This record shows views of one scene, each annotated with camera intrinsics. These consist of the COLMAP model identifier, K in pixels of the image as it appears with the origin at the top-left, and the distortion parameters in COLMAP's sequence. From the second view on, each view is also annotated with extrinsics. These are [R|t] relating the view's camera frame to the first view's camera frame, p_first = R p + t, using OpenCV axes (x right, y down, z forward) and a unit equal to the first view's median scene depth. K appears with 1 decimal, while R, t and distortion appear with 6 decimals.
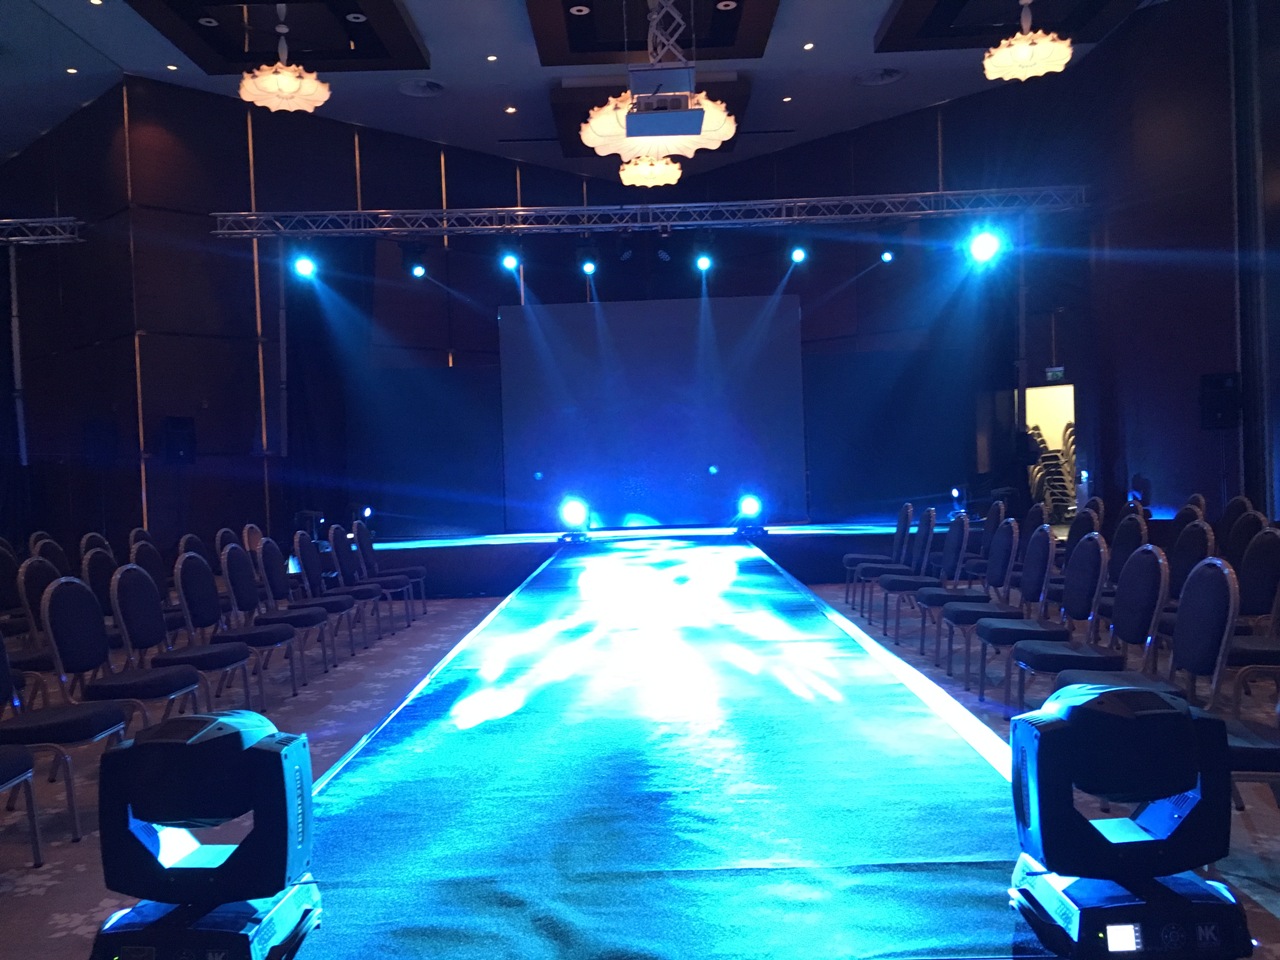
lens RADIAL K [[1092.6, 0, 638.3], [0, 1092.6, 475.3], [0, 0, 1]] dist [0.072374, -0.090132]
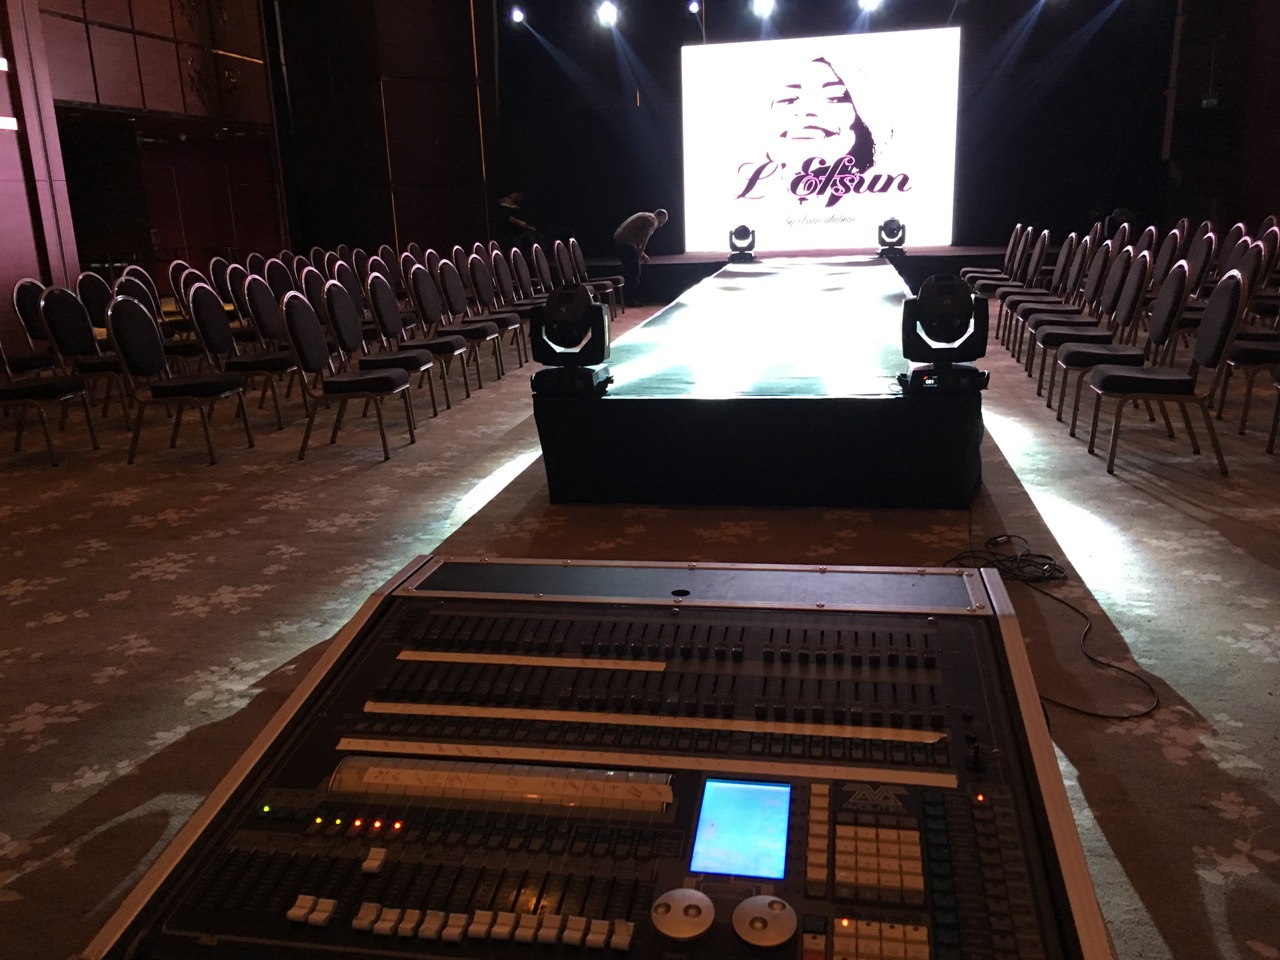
lens RADIAL K [[1092.6, 0, 638.3], [0, 1092.6, 480.8], [0, 0, 1]] dist [0.072374, -0.090132]
pose [[0.986880, 0.040421, -0.156311, 0.027516], [-0.001308, 0.970122, 0.242613, 0.003948], [0.161448, -0.239225, 0.957448, -0.238534]]
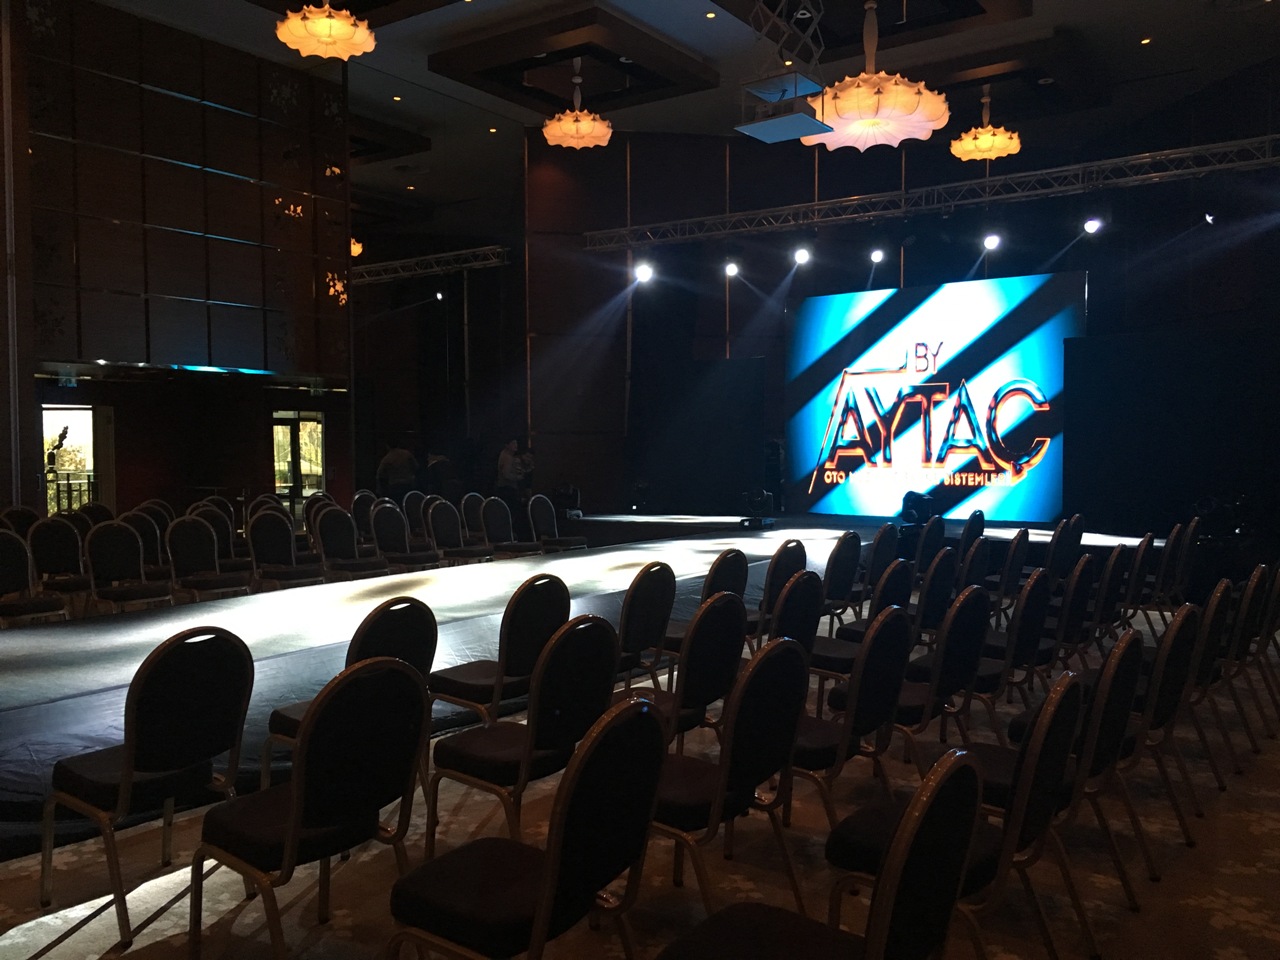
lens RADIAL K [[1092.6, 0, 628.8], [0, 1092.6, 483.1], [0, 0, 1]] dist [0.072374, -0.090132]
pose [[0.812596, 0.052980, -0.580415, 0.444014], [-0.030902, 0.998376, 0.047869, -0.027967], [0.582008, -0.020962, 0.812913, 0.057376]]
